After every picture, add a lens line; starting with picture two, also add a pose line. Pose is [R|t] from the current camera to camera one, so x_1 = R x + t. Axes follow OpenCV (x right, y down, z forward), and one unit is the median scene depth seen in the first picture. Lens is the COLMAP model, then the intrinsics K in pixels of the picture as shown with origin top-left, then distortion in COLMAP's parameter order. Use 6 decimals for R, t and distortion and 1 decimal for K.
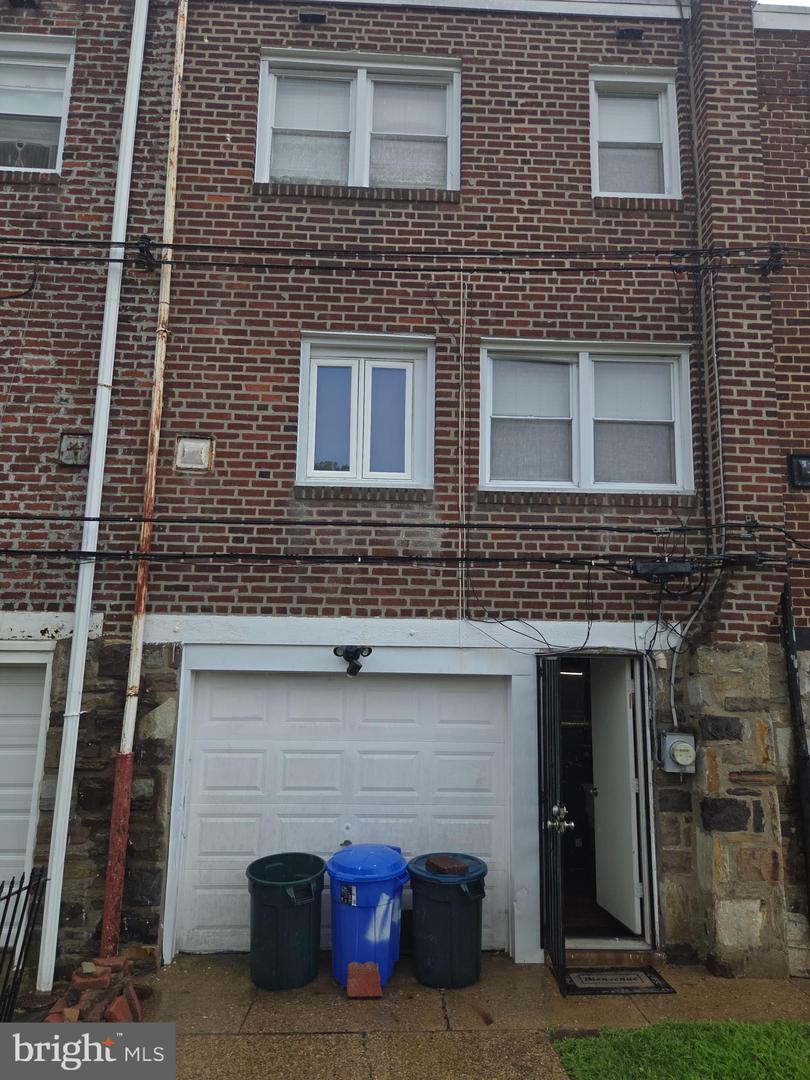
lens RADIAL K [[726.3, 0, 408.0], [0, 726.3, 535.2], [0, 0, 1]] dist [0.051124, -0.037415]
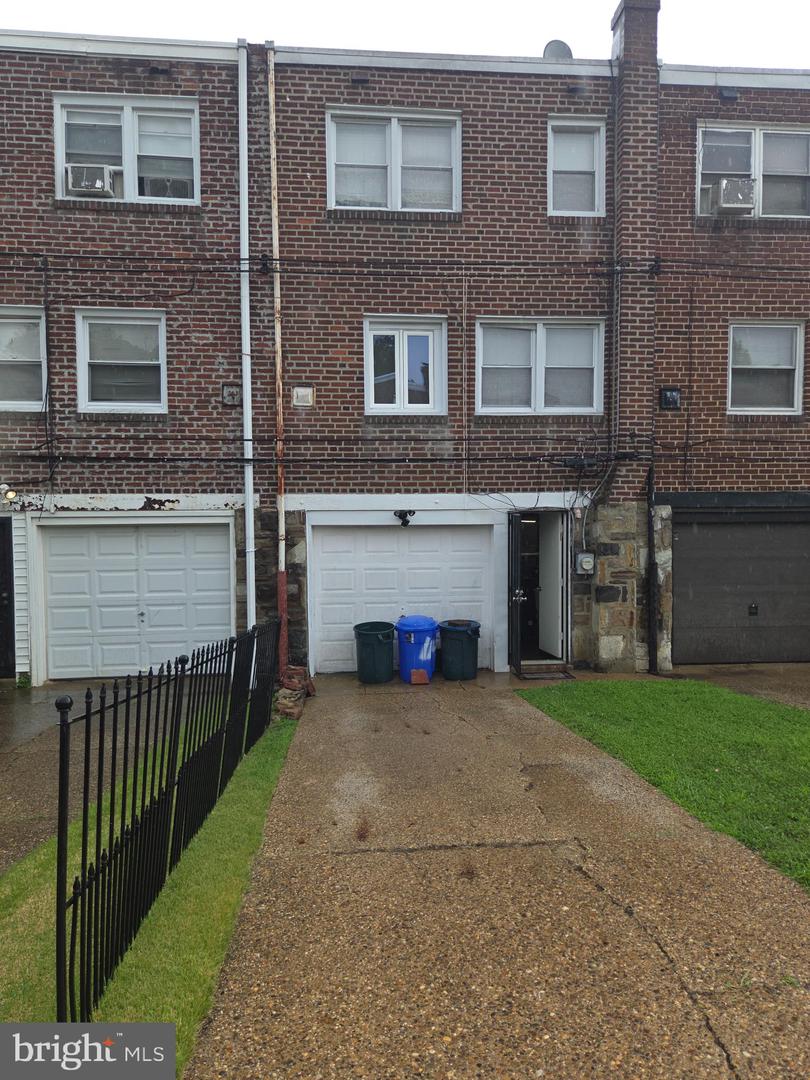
lens RADIAL K [[726.3, 0, 405.2], [0, 726.3, 546.2], [0, 0, 1]] dist [0.051124, -0.037415]
pose [[0.998576, -0.025303, 0.046973, -0.145583], [0.015151, 0.978630, 0.205069, -0.111157], [-0.051158, -0.204066, 0.977620, -0.670032]]
